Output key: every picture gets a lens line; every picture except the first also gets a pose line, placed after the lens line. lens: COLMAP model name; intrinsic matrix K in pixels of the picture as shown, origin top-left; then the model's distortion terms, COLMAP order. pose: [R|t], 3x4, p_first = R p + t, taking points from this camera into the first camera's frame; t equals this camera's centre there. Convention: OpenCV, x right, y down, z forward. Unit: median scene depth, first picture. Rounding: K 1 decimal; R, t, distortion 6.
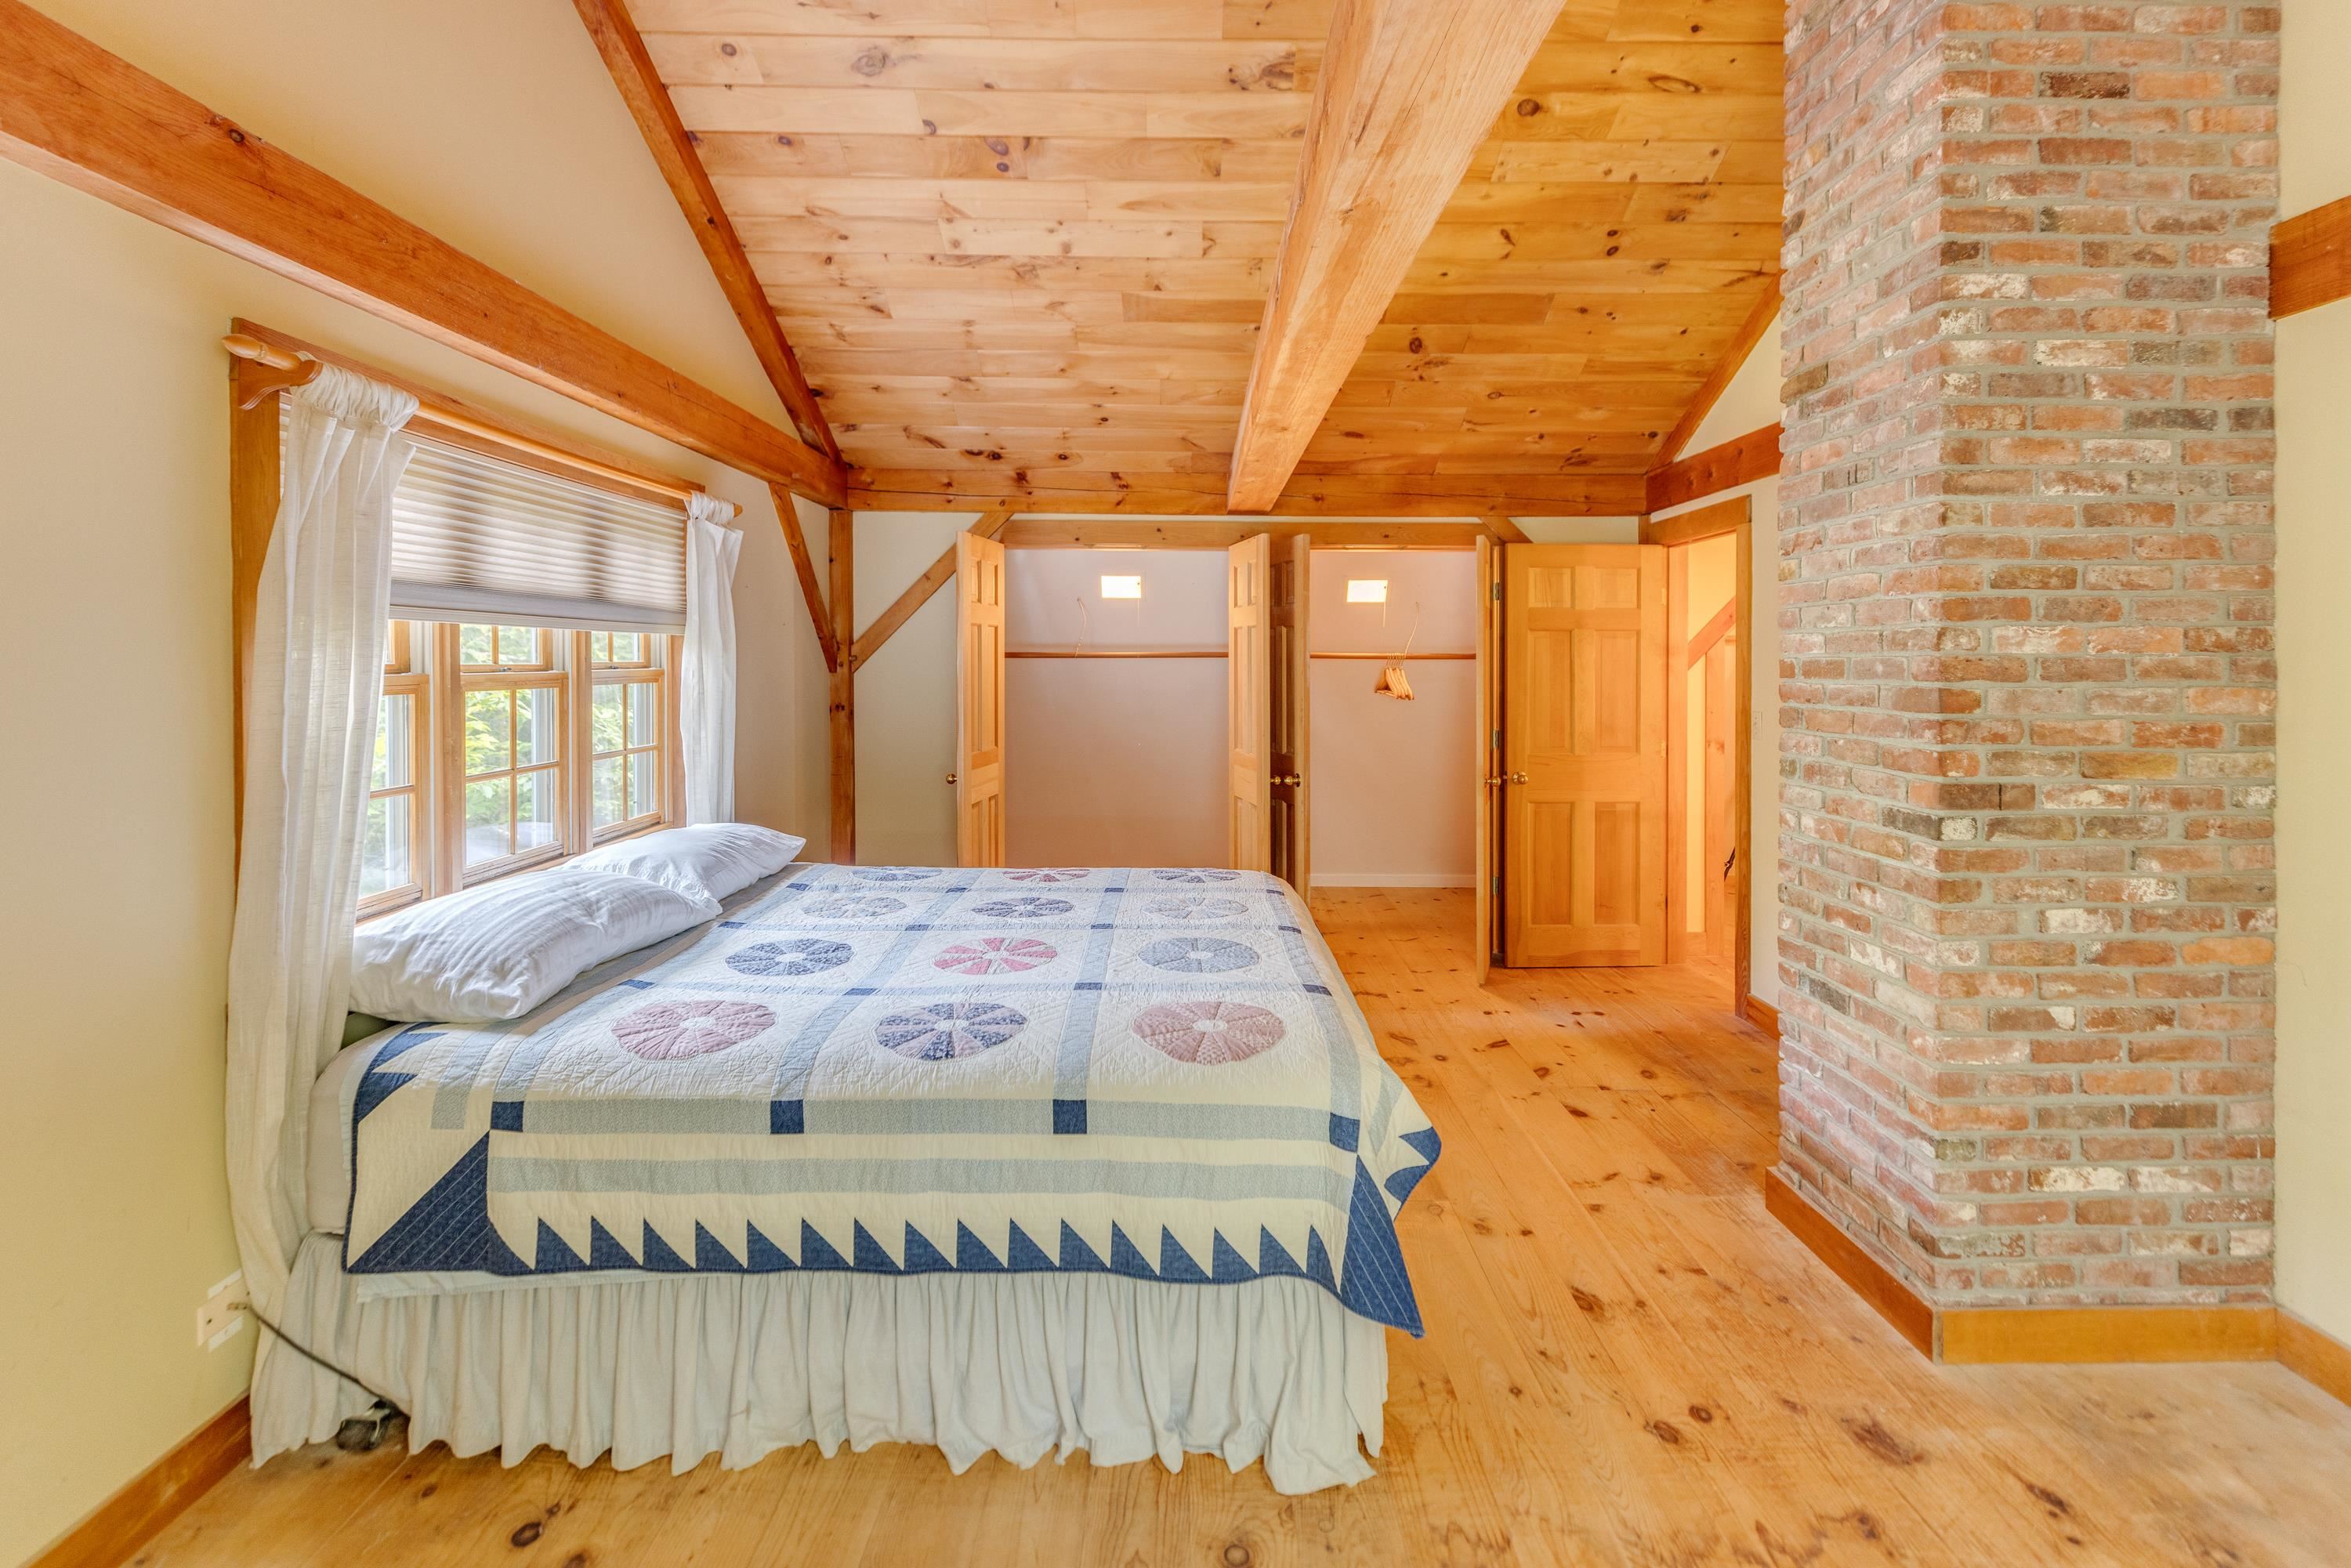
lens RADIAL K [[1095.4, 0, 1188.6], [0, 1095.4, 759.6], [0, 0, 1]] dist [0.009463, -0.000401]
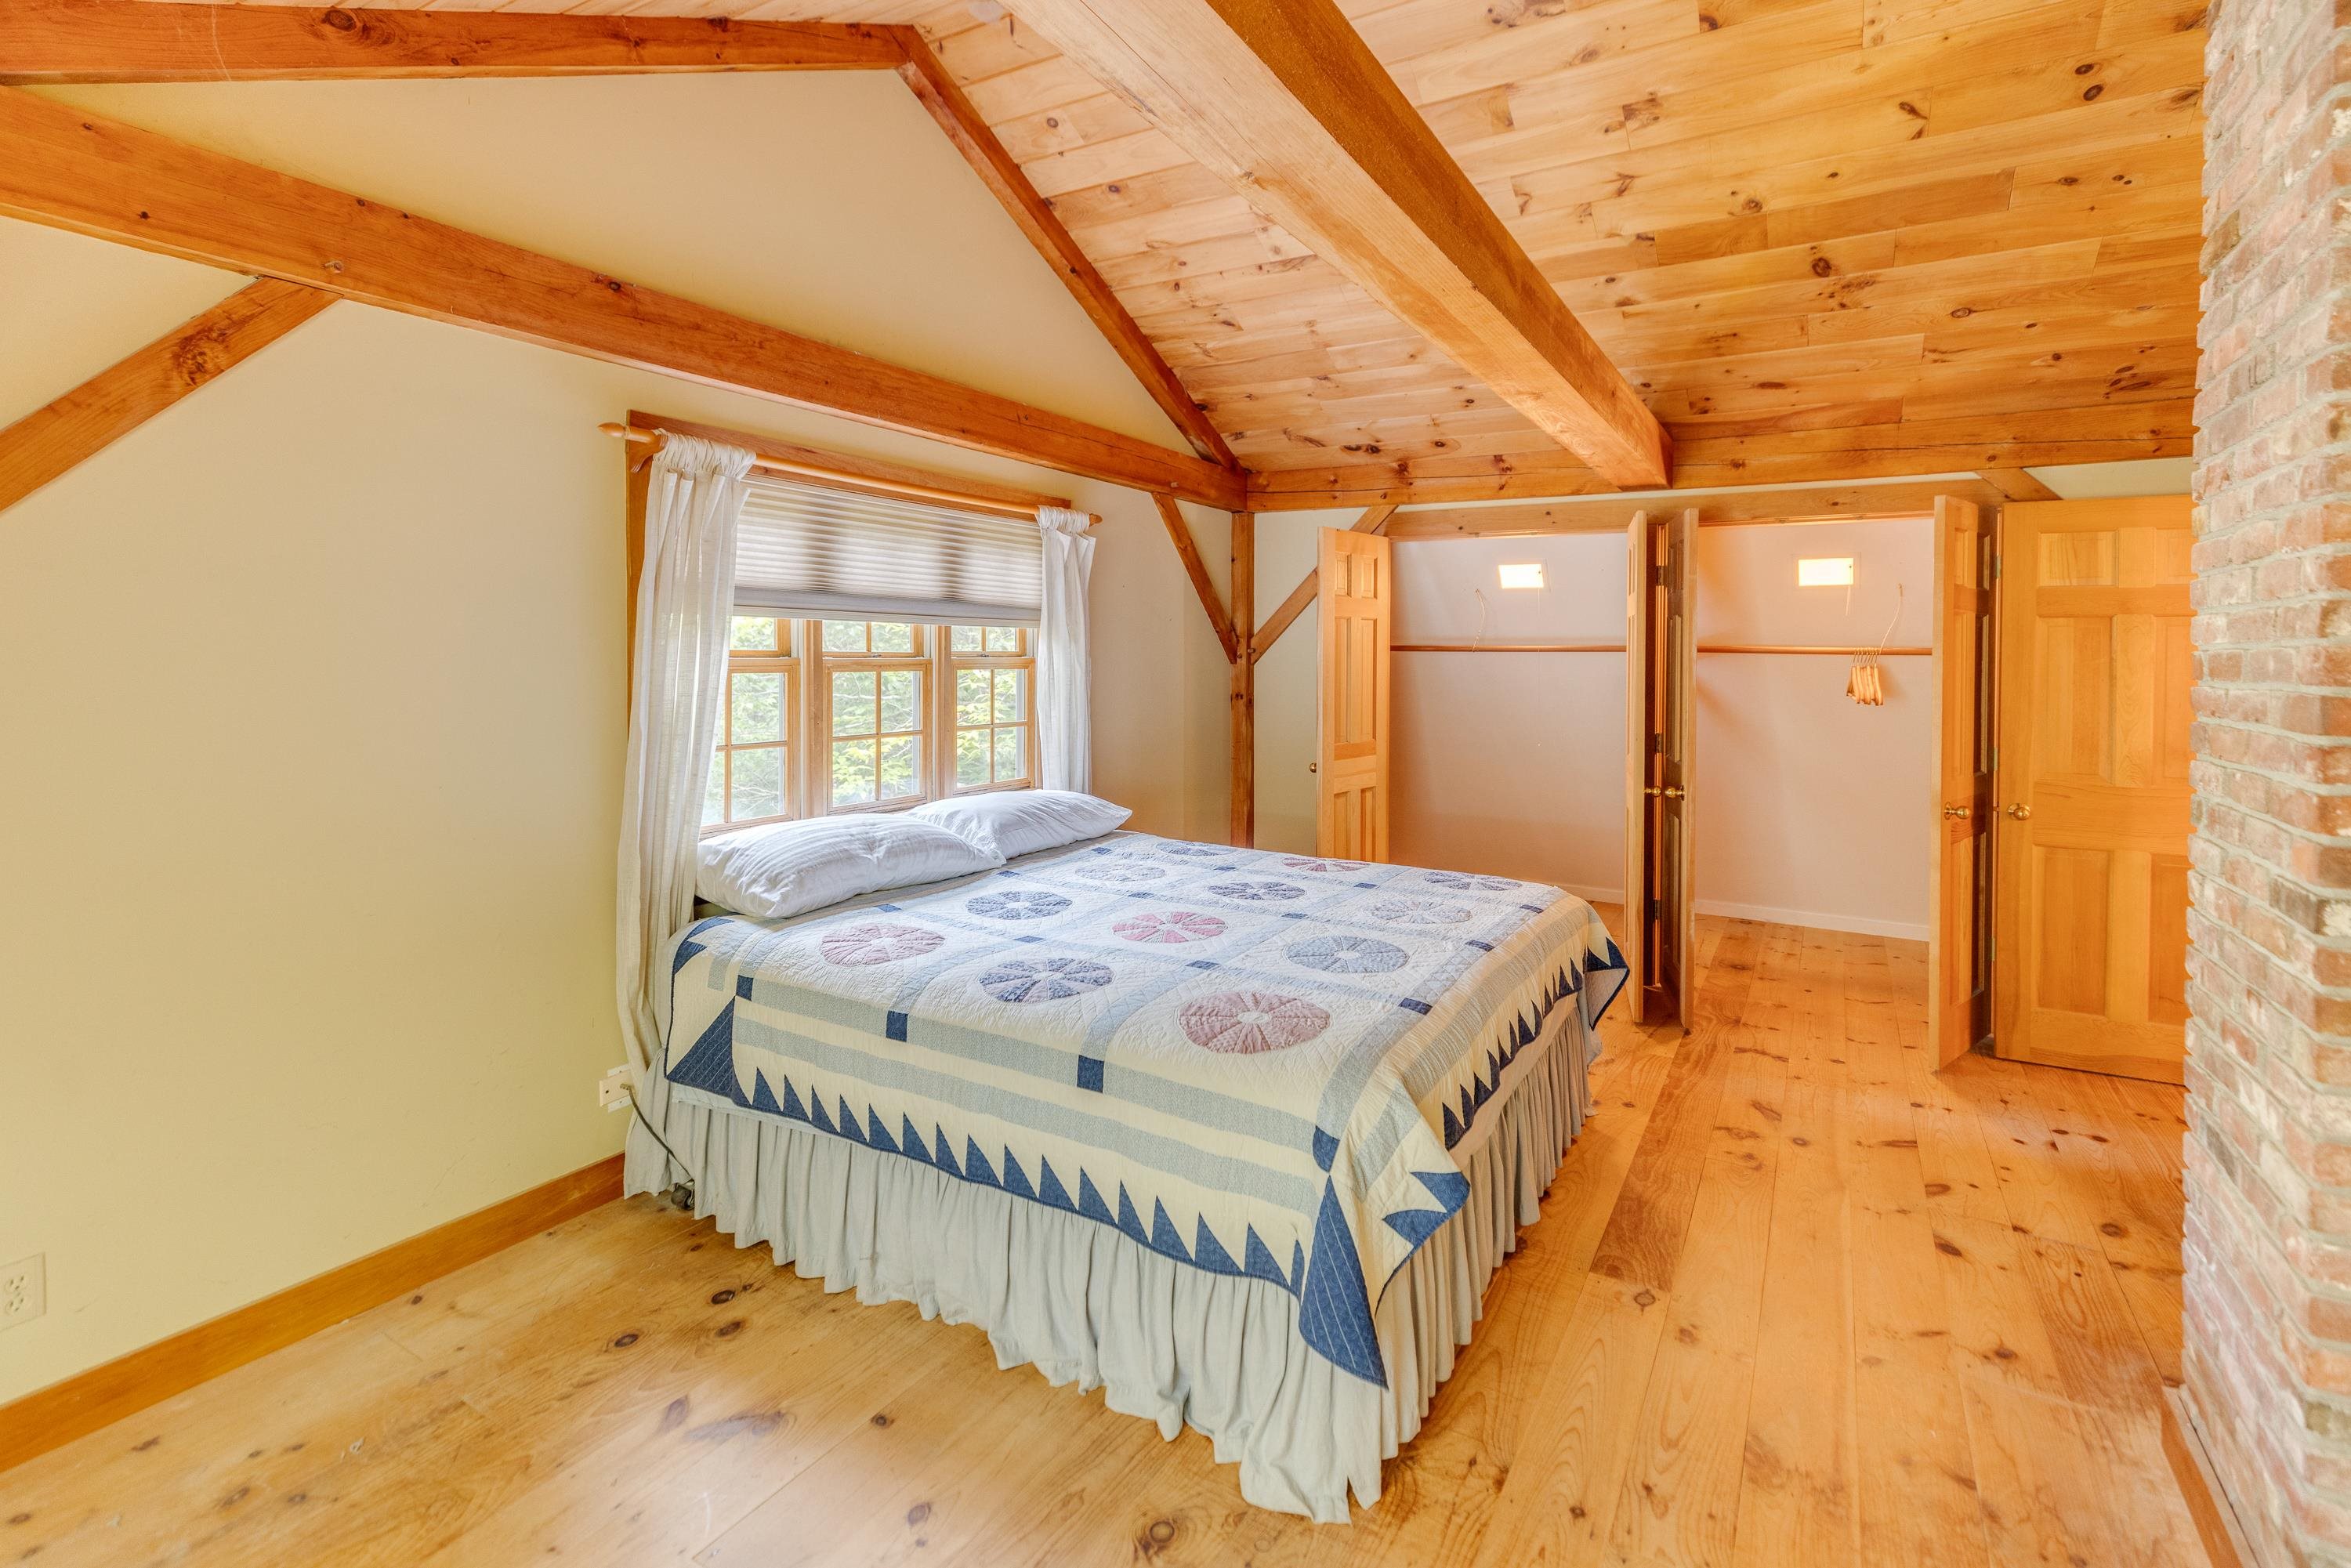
lens RADIAL K [[1095.4, 0, 1191.2], [0, 1095.4, 763.9], [0, 0, 1]] dist [0.009463, -0.000401]
pose [[0.857748, 0.057179, -0.510880, 0.399417], [-0.053726, 0.998324, 0.021532, -0.003658], [0.511255, 0.008978, 0.859382, 0.101542]]
